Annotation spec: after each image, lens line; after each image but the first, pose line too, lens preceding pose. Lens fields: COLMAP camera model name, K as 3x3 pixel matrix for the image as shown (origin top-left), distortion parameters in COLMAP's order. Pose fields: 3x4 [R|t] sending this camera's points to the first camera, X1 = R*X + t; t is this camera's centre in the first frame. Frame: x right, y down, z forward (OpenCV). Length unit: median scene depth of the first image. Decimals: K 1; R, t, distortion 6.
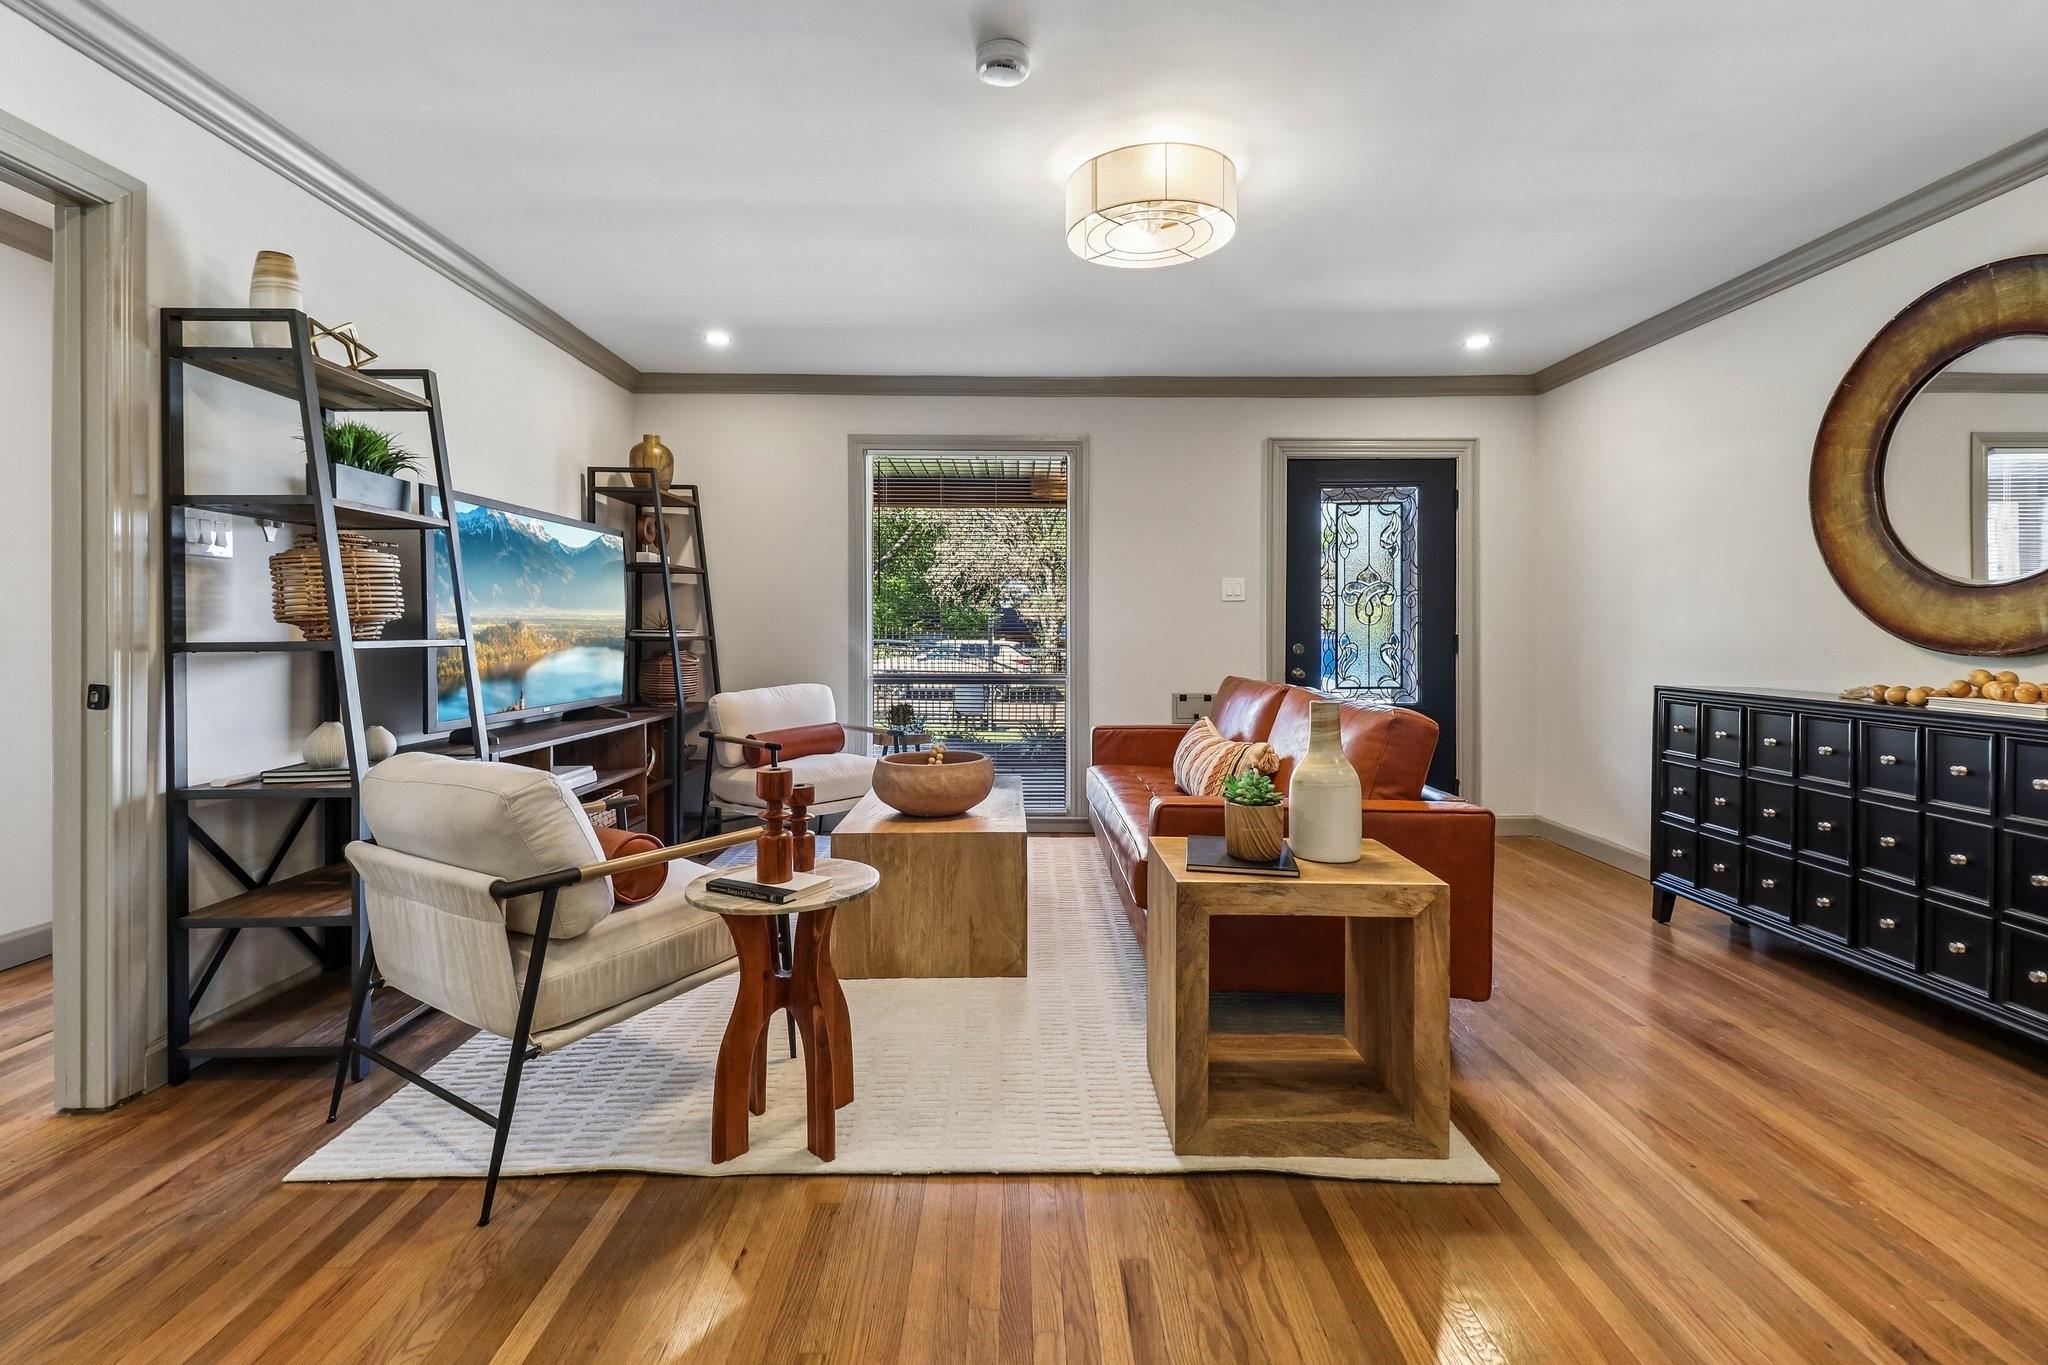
lens RADIAL K [[925.8, 0, 1011.3], [0, 925.8, 633.2], [0, 0, 1]] dist [0.051479, -0.023829]
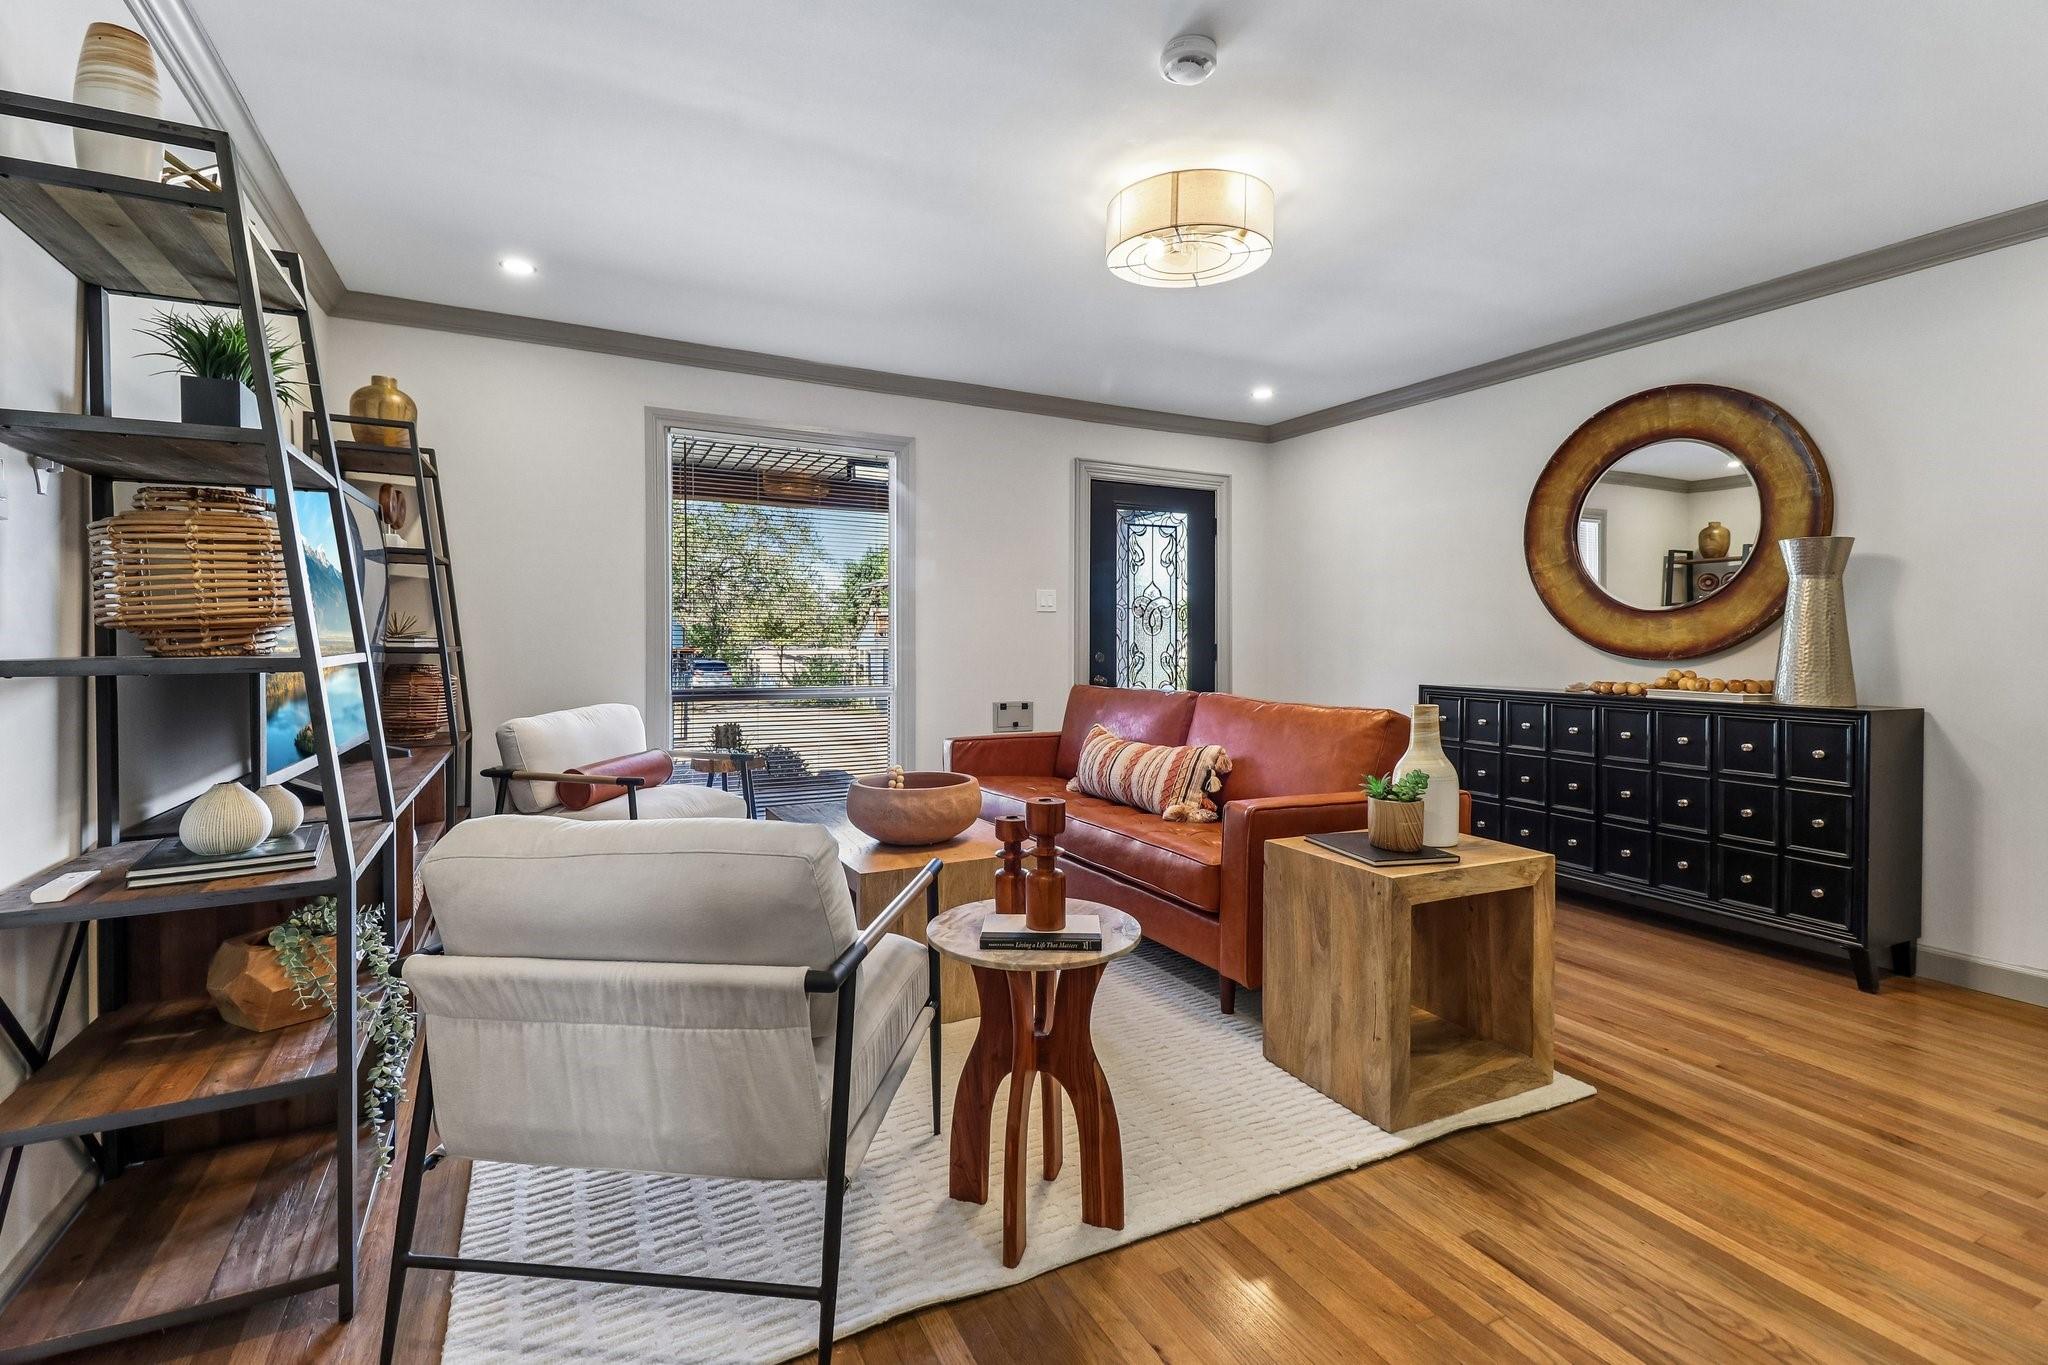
lens RADIAL K [[930.2, 0, 1014.7], [0, 930.2, 642.3], [0, 0, 1]] dist [0.053727, -0.025147]
pose [[0.892070, 0.000884, 0.451897, -0.452160], [-0.001332, 0.999999, 0.000674, -0.002113], [-0.451896, -0.001204, 0.892070, 0.151835]]
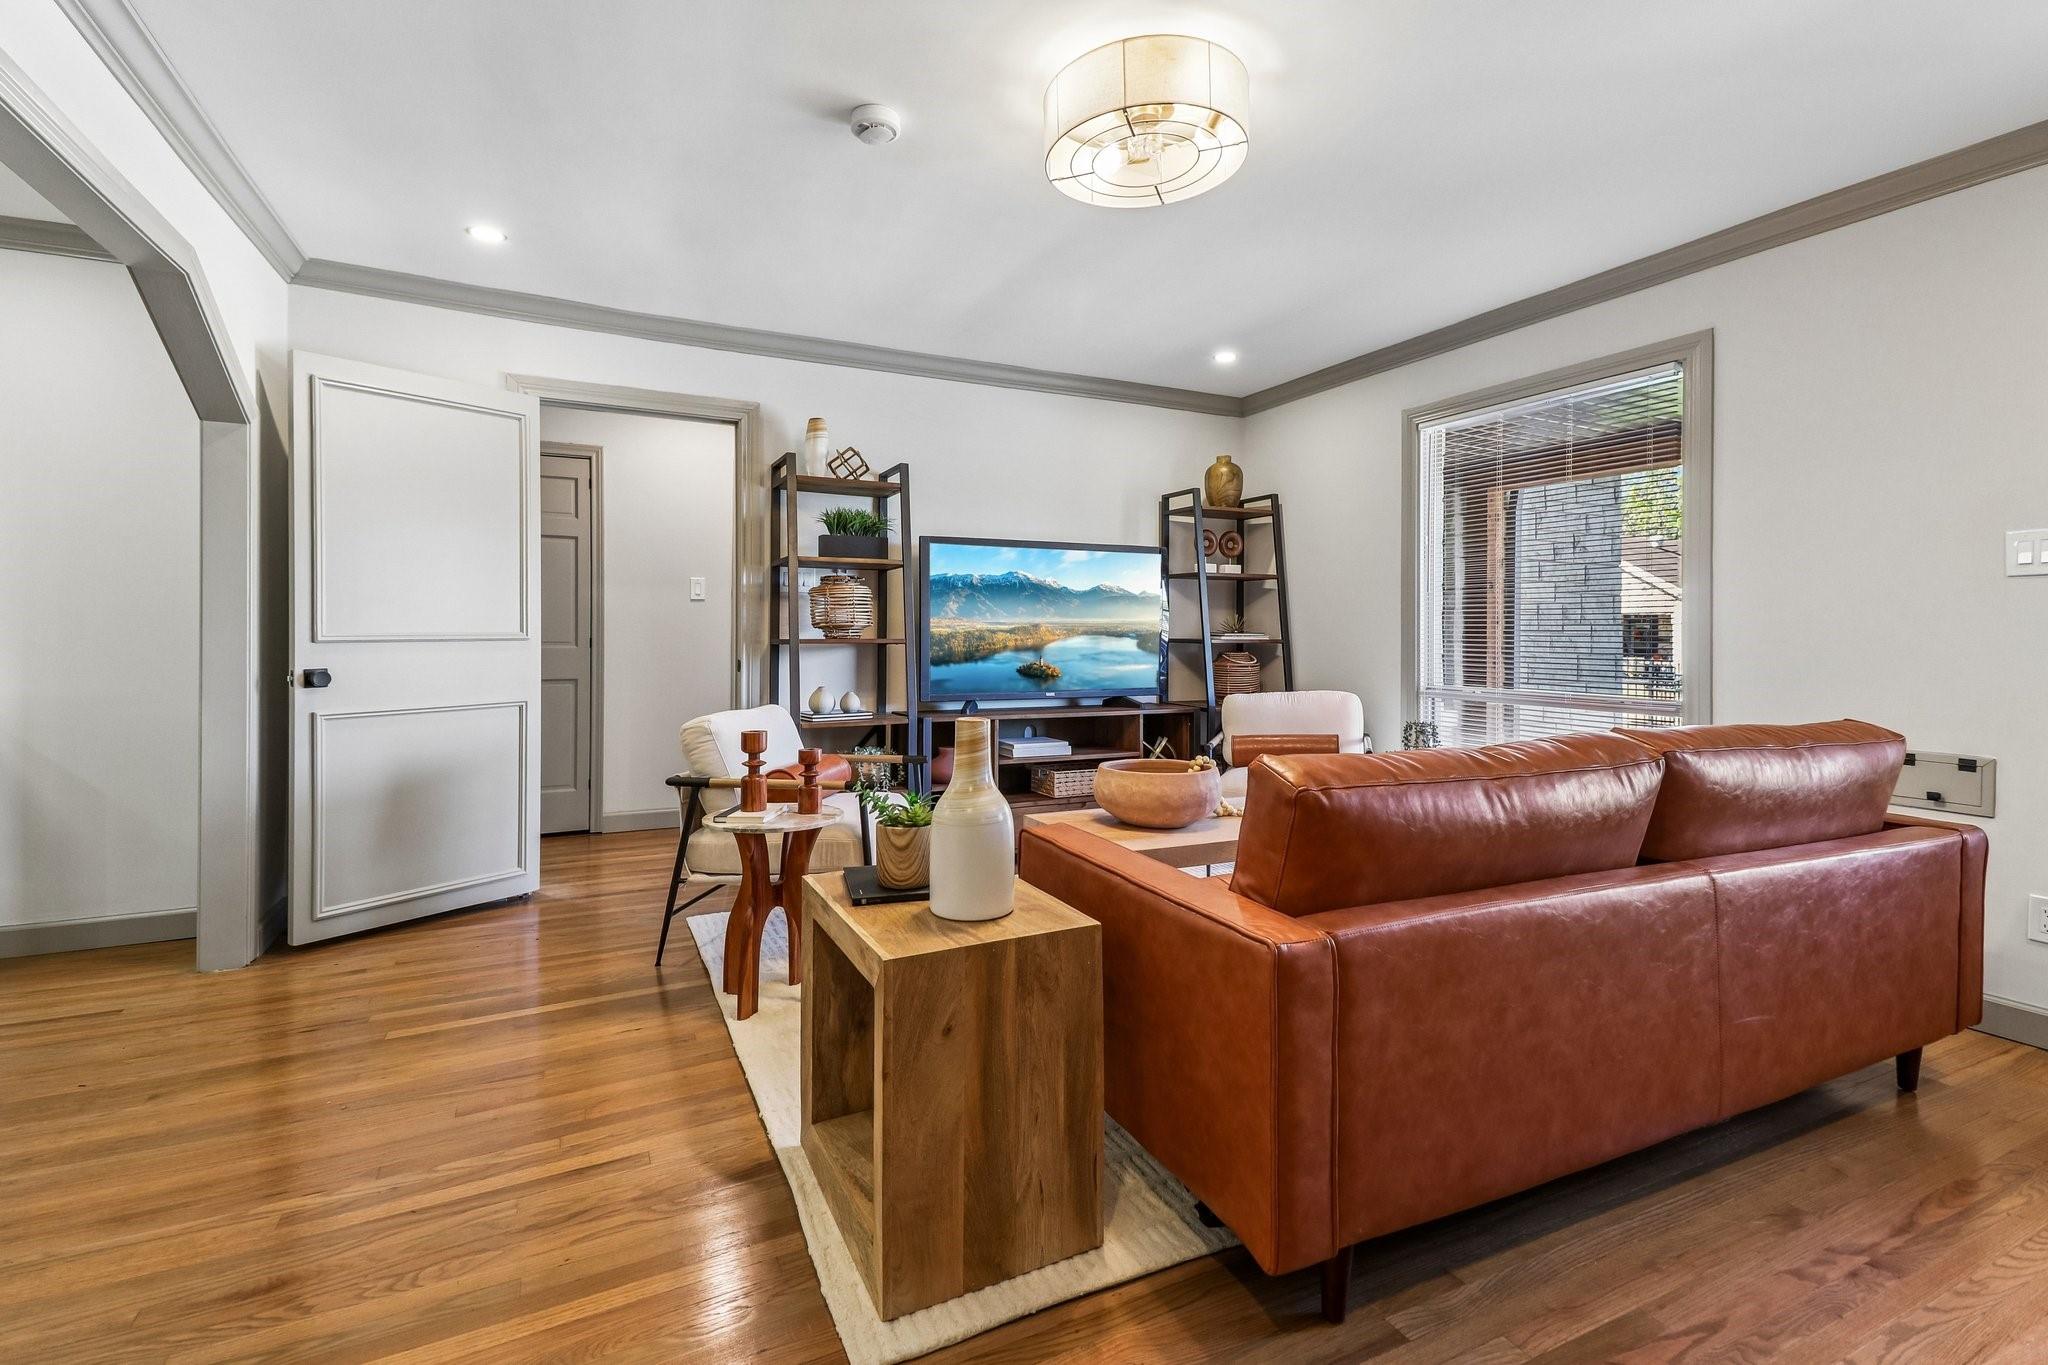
lens RADIAL K [[922.6, 0, 1015.9], [0, 922.6, 627.0], [0, 0, 1]] dist [0.024392, -0.000084]
pose [[0.441606, -0.005522, -0.897192, 0.777229], [-0.005392, 0.999947, -0.008808, -0.000007], [0.897193, 0.008727, 0.441553, 0.493172]]
